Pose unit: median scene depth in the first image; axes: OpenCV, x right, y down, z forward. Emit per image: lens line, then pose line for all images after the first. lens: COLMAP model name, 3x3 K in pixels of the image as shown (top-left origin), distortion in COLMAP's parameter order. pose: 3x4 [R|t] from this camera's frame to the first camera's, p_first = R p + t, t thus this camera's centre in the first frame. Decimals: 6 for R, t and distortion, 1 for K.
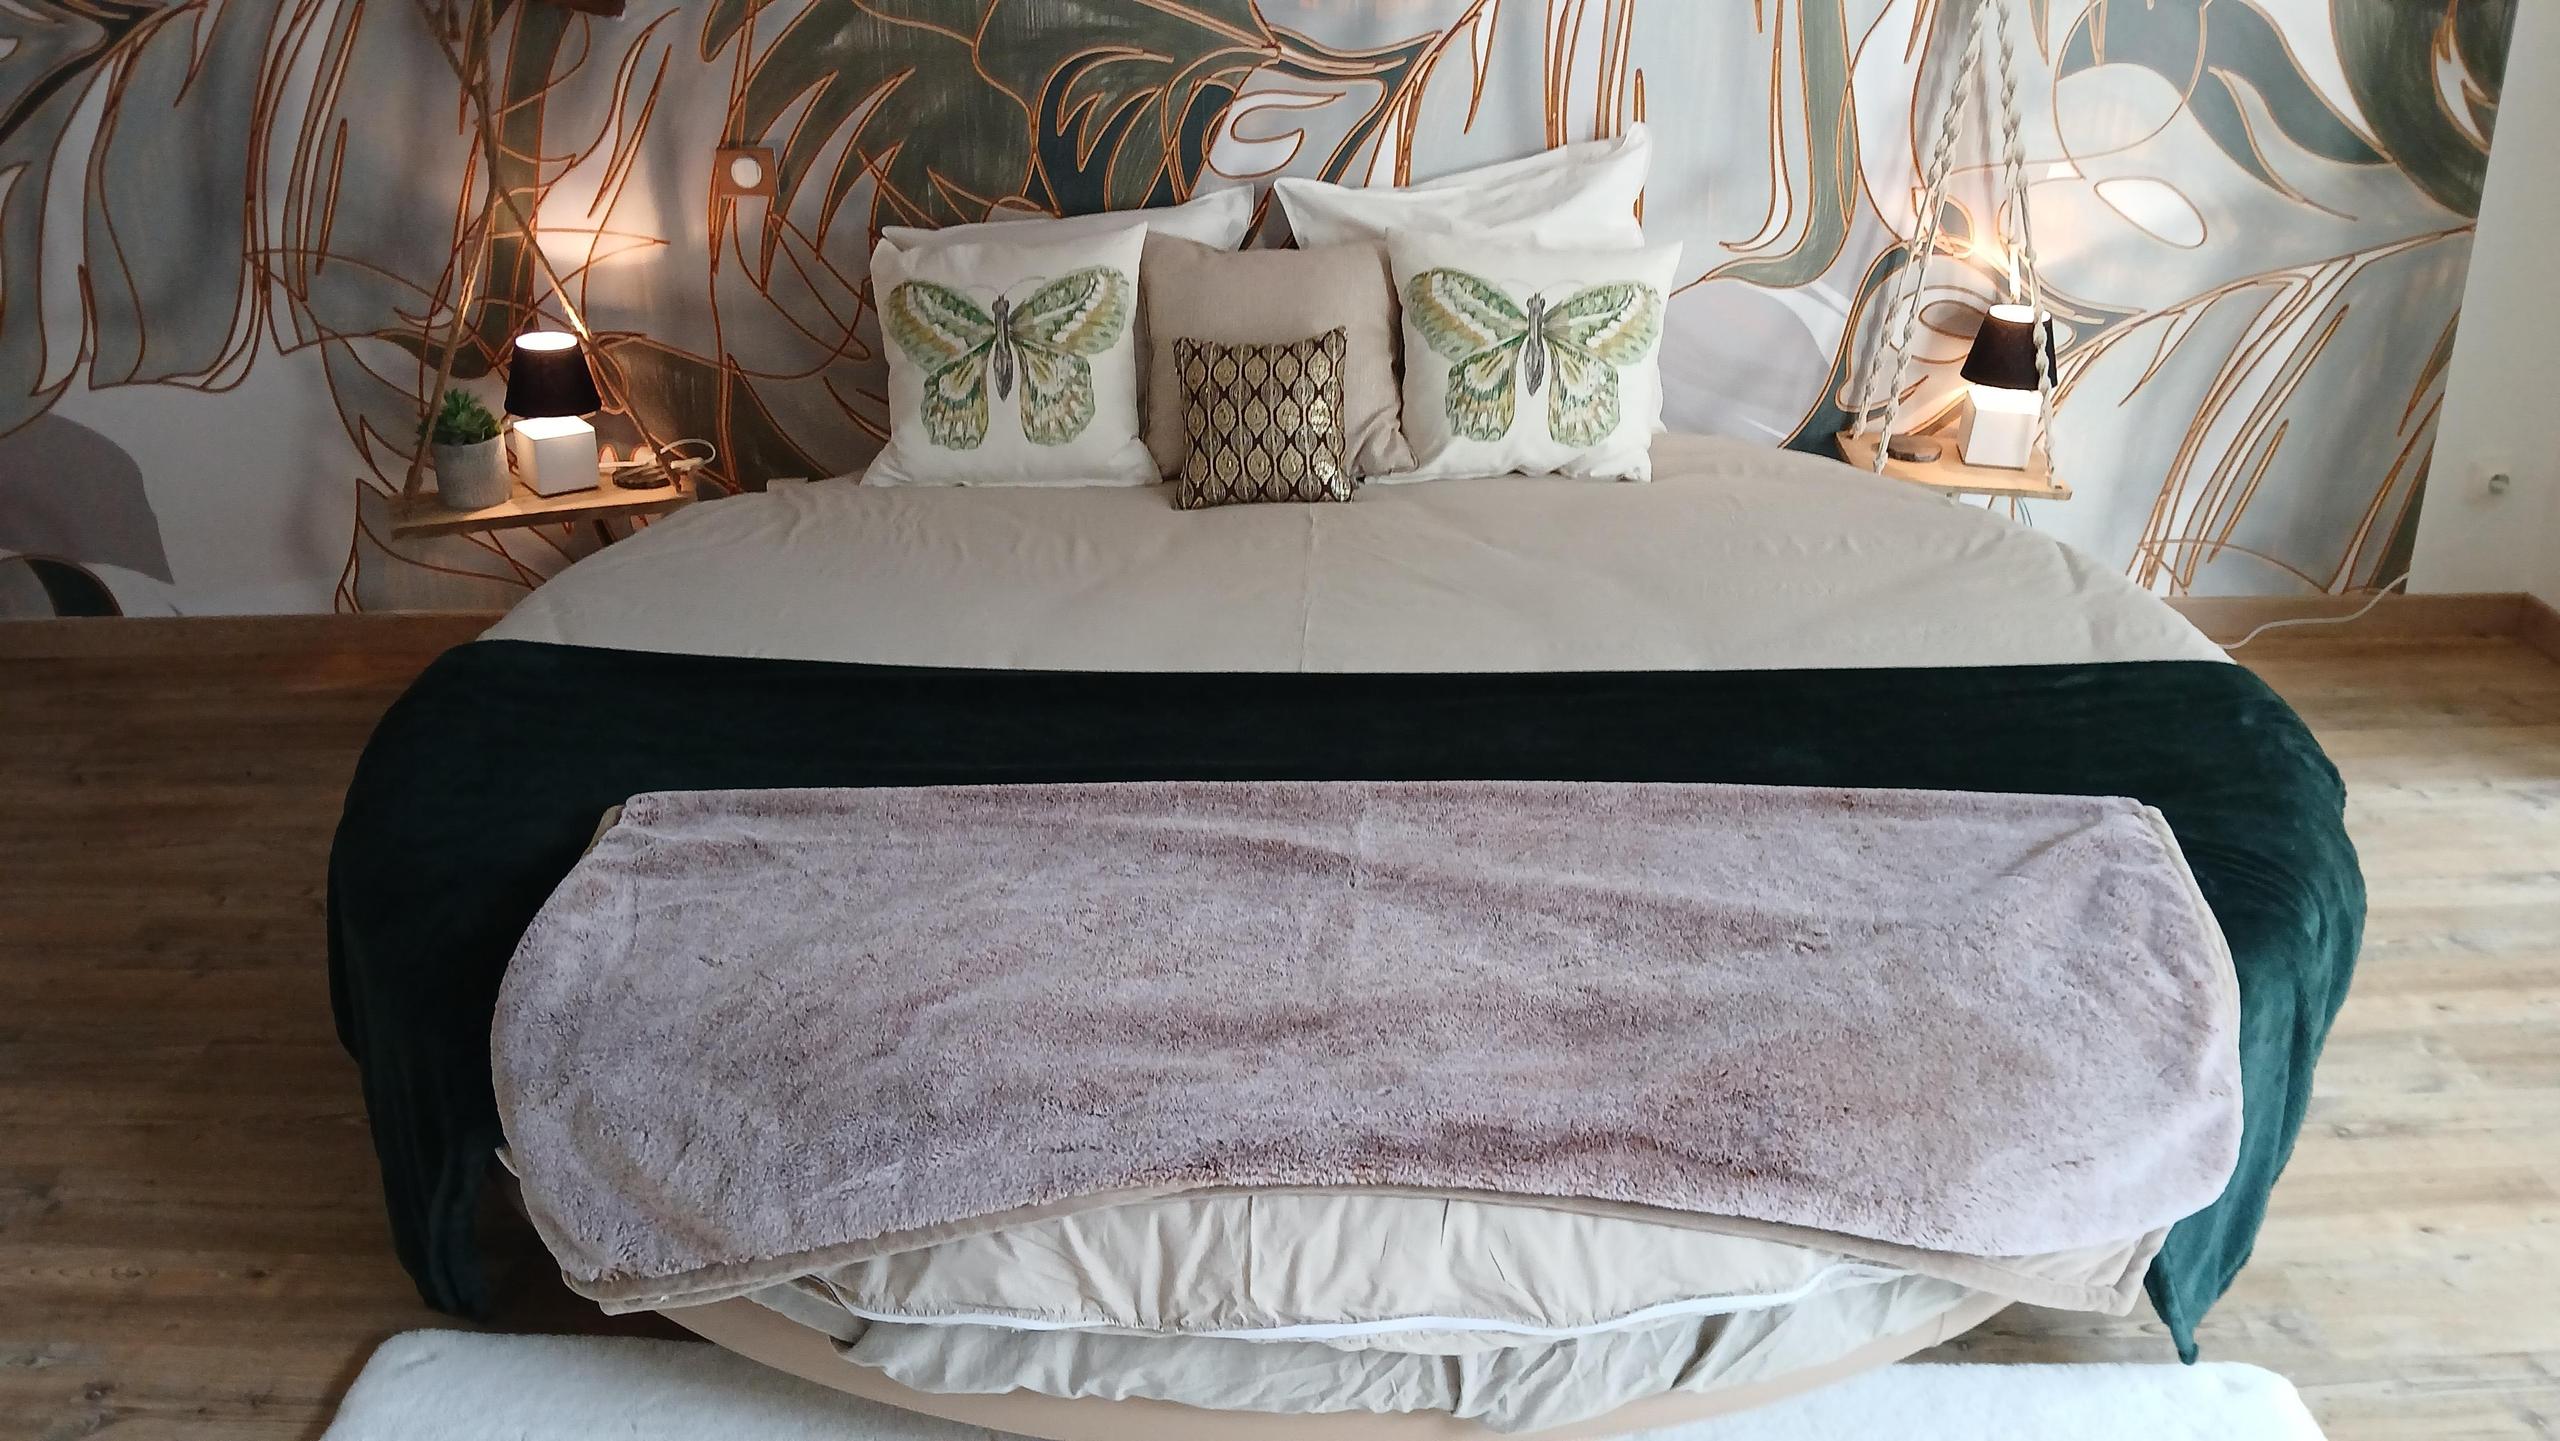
lens RADIAL K [[1993.3, 0, 1270.0], [0, 1993.3, 684.1], [0, 0, 1]] dist [0.036641, -0.081010]
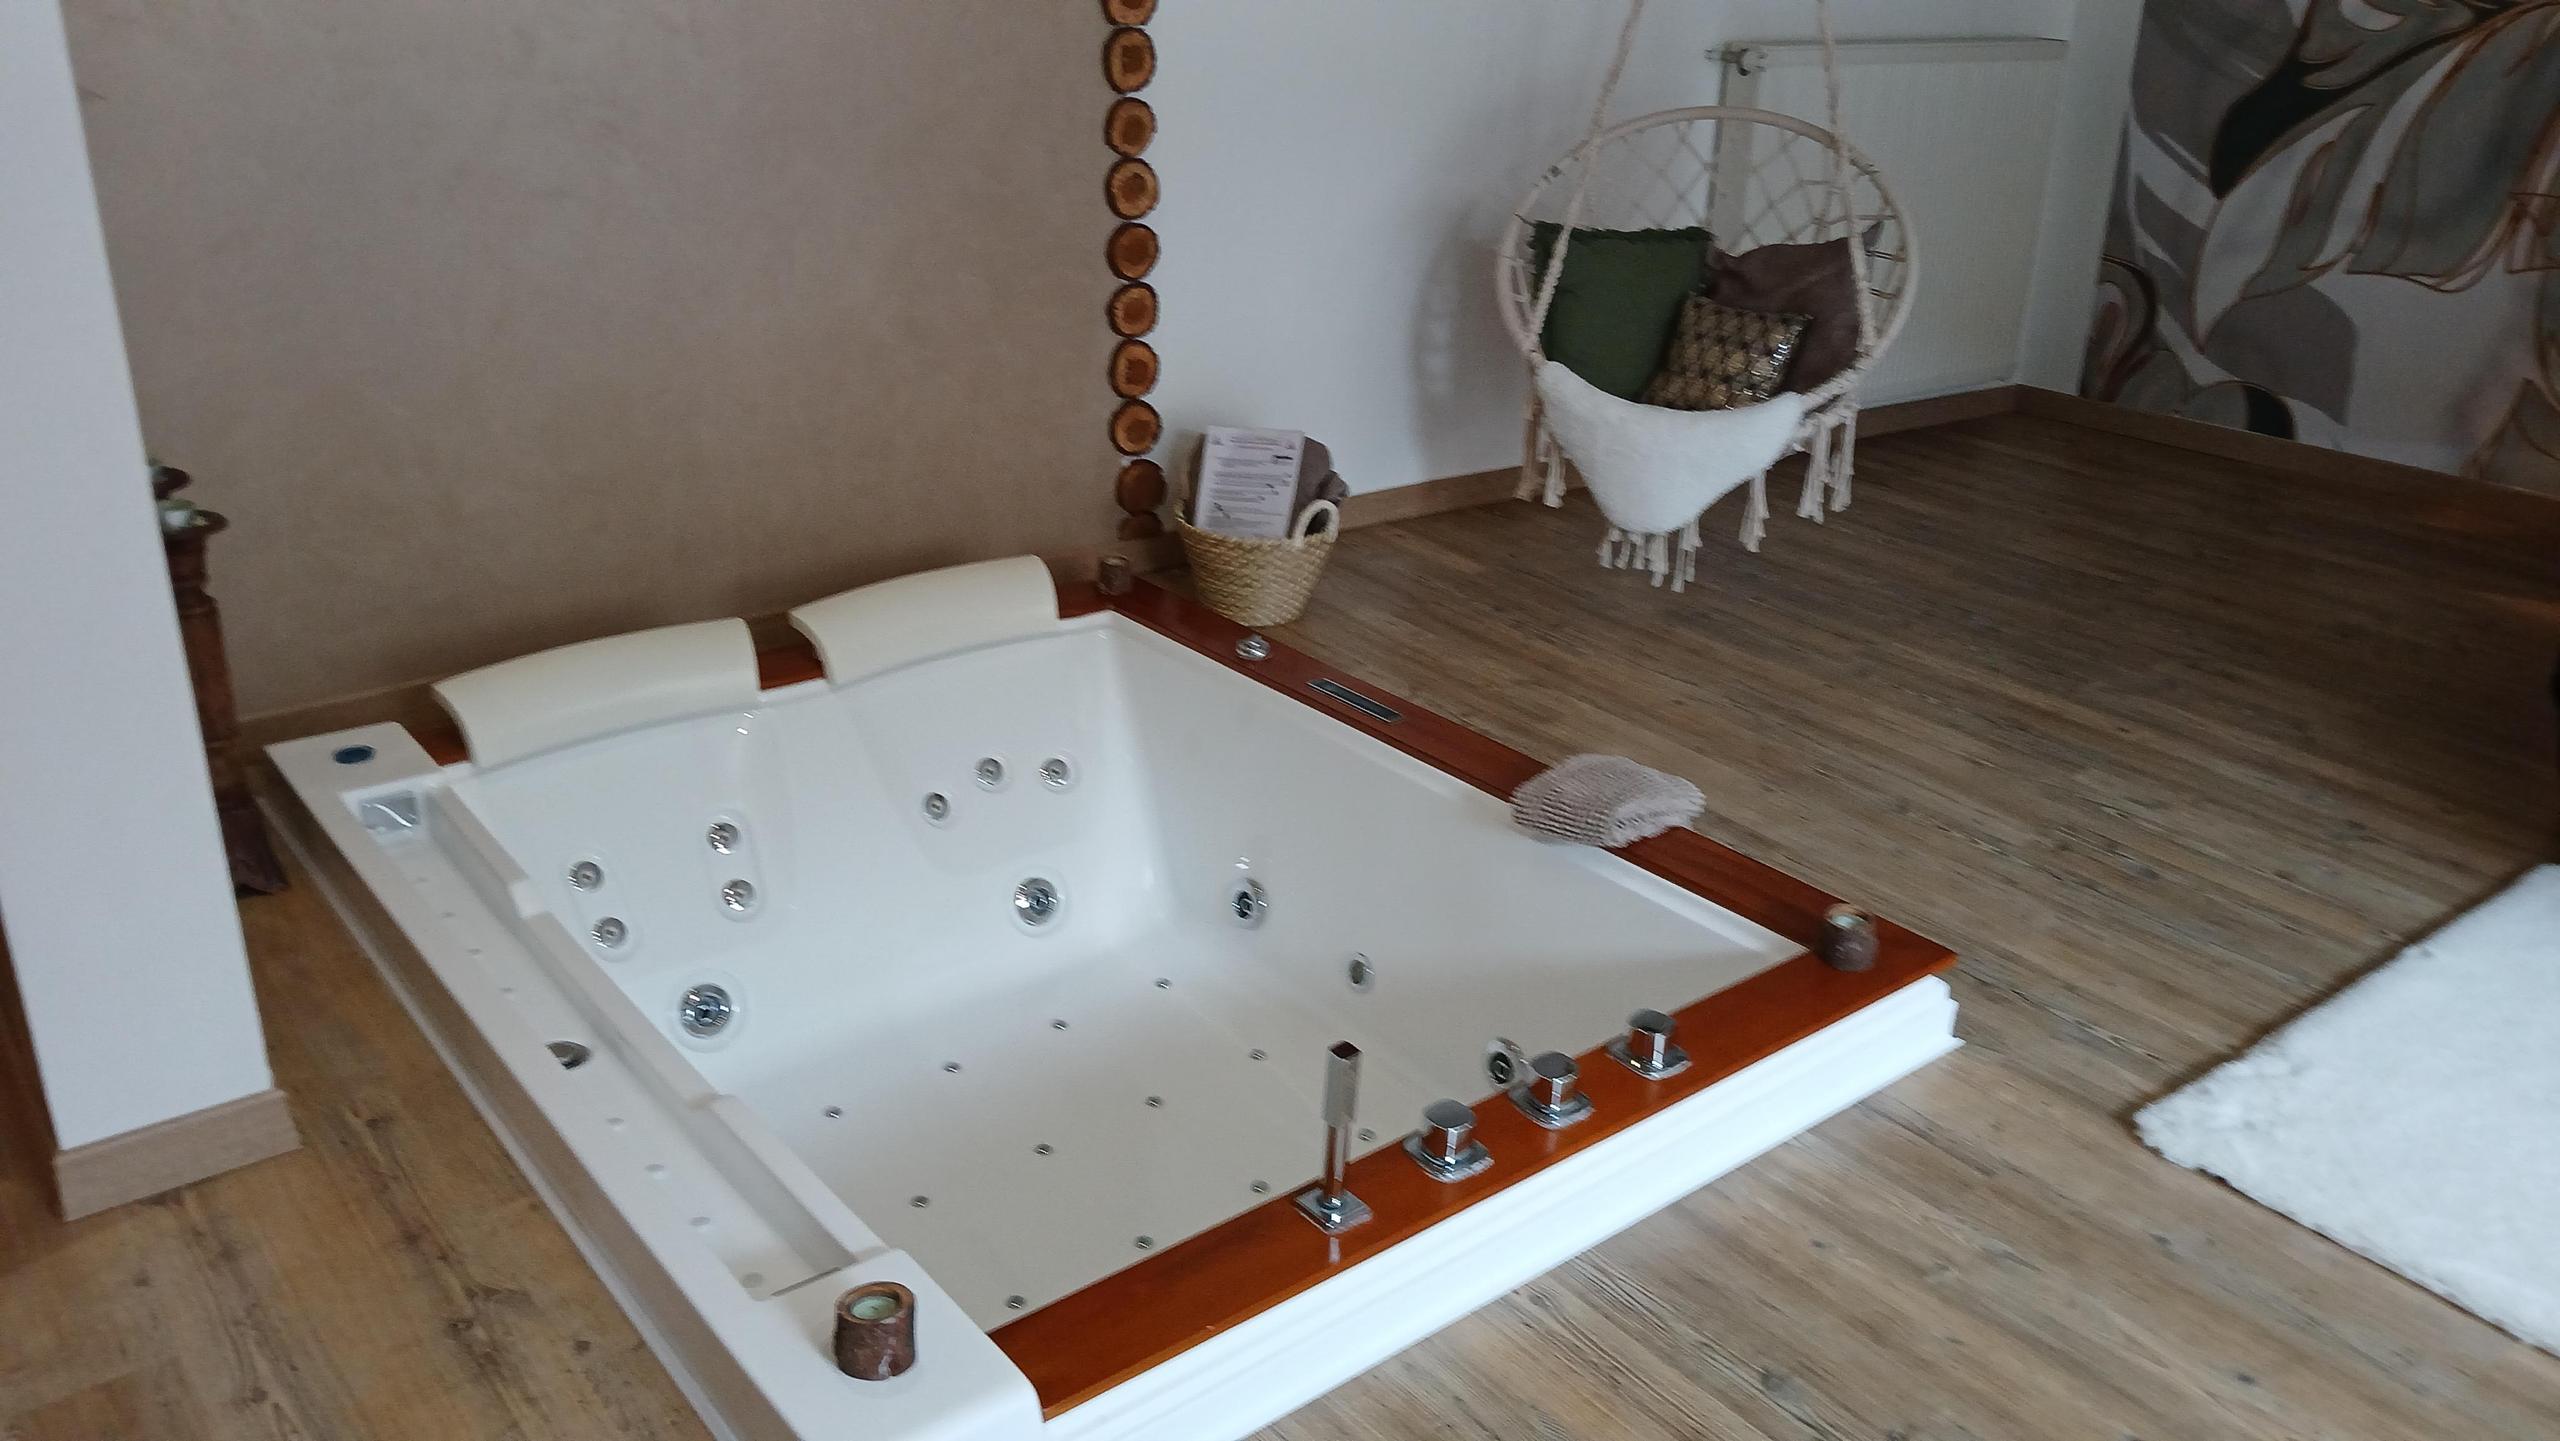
lens RADIAL K [[1993.3, 0, 1285.2], [0, 1993.3, 681.5], [0, 0, 1]] dist [0.036641, -0.081010]
pose [[0.649022, 0.311150, -0.694231, -0.024847], [-0.309211, 0.941652, 0.132968, 0.158594], [0.695097, 0.128365, 0.707364, -0.437606]]
